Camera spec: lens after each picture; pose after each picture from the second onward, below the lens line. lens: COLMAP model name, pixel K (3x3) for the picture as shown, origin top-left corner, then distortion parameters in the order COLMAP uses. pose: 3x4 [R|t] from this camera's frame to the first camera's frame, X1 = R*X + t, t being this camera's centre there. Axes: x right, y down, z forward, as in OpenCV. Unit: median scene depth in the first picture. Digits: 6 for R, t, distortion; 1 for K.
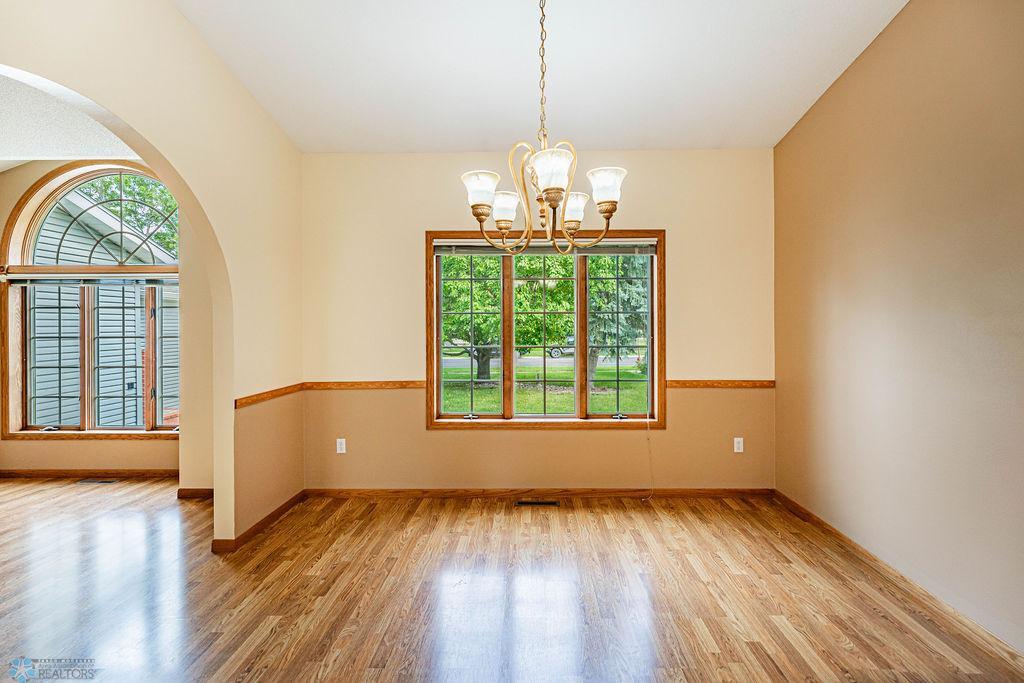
lens RADIAL K [[431.9, 0, 525.8], [0, 431.9, 323.0], [0, 0, 1]] dist [0.000021, 0.000016]
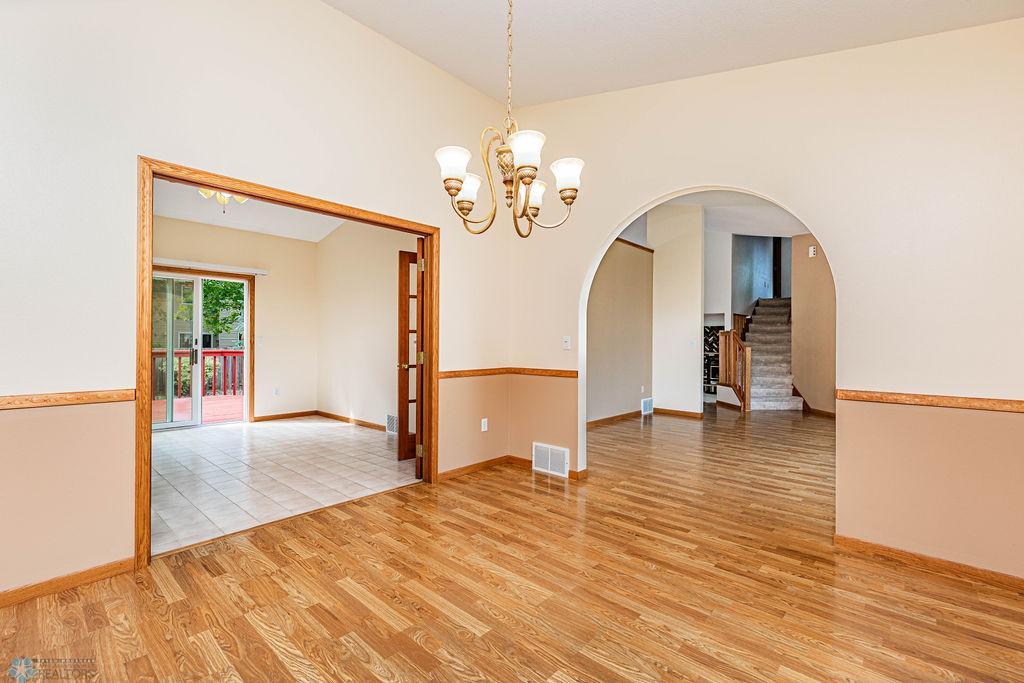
lens RADIAL K [[445.2, 0, 512.0], [0, 445.2, 341.5], [0, 0, 1]] dist [-0.000137, -0.000076]
pose [[-0.653010, -0.000906, -0.757349, 0.625484], [-0.003223, 0.999994, 0.001582, 0.078624], [0.757343, 0.003474, -0.653008, 1.236354]]
